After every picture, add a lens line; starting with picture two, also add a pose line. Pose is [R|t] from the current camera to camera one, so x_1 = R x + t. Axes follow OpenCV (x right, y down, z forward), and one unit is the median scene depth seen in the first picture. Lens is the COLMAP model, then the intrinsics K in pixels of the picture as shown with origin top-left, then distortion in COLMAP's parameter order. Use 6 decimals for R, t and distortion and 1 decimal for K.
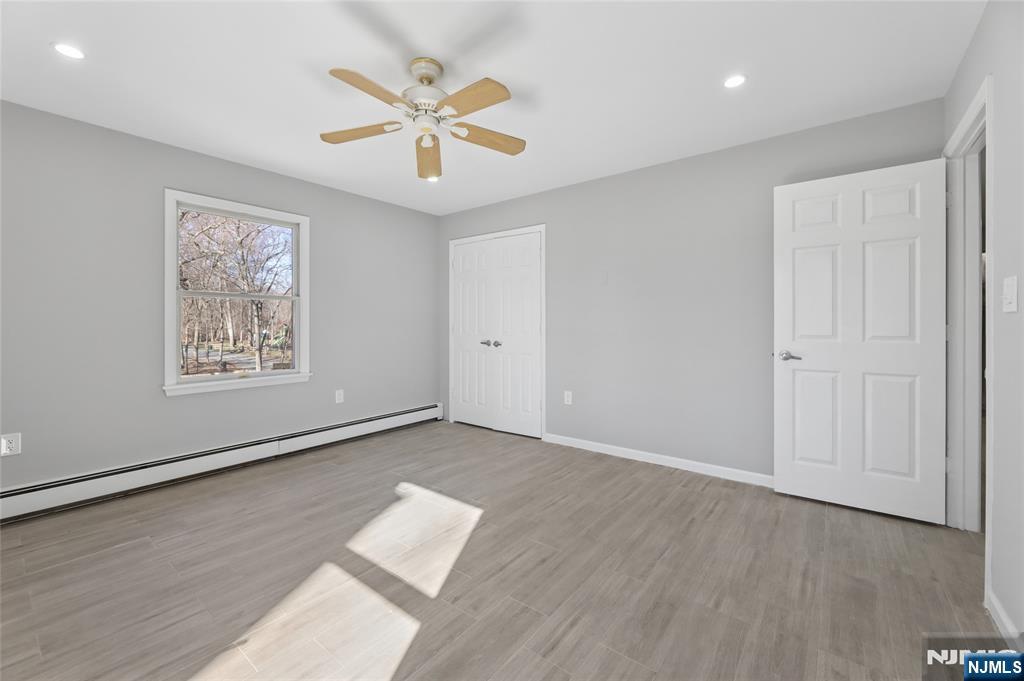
lens RADIAL K [[417.7, 0, 489.6], [0, 417.7, 325.9], [0, 0, 1]] dist [-0.005904, 0.000419]
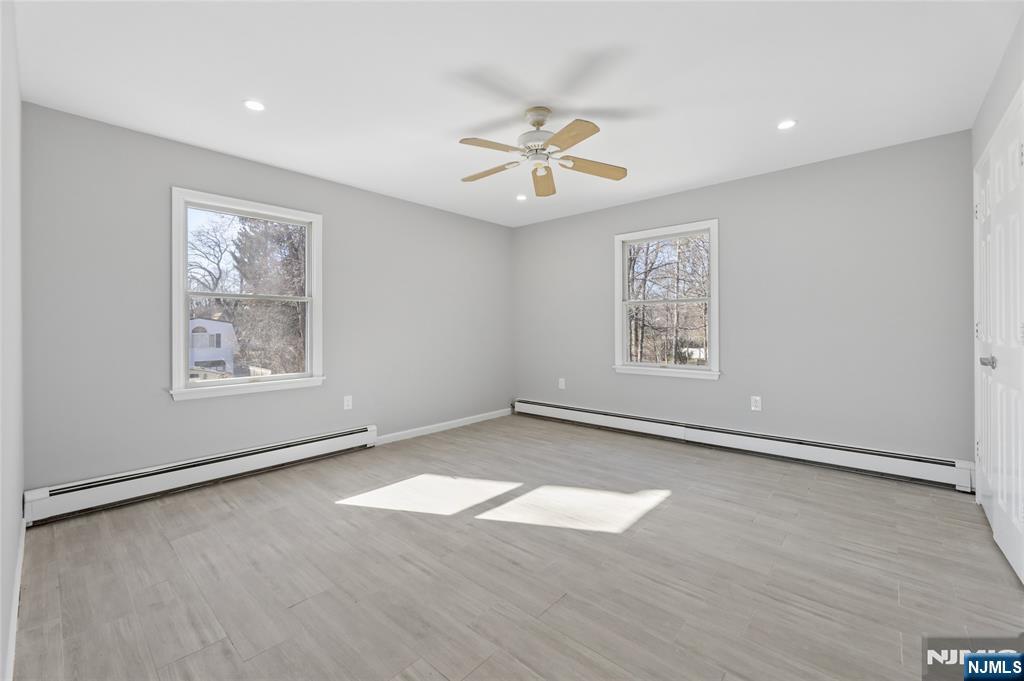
lens RADIAL K [[417.7, 0, 525.0], [0, 417.7, 324.4], [0, 0, 1]] dist [-0.005904, 0.000419]
pose [[-0.009867, 0.000611, -0.999951, 0.942157], [0.002250, 0.999997, 0.000589, -0.007075], [0.999949, -0.002244, -0.009868, 0.865593]]
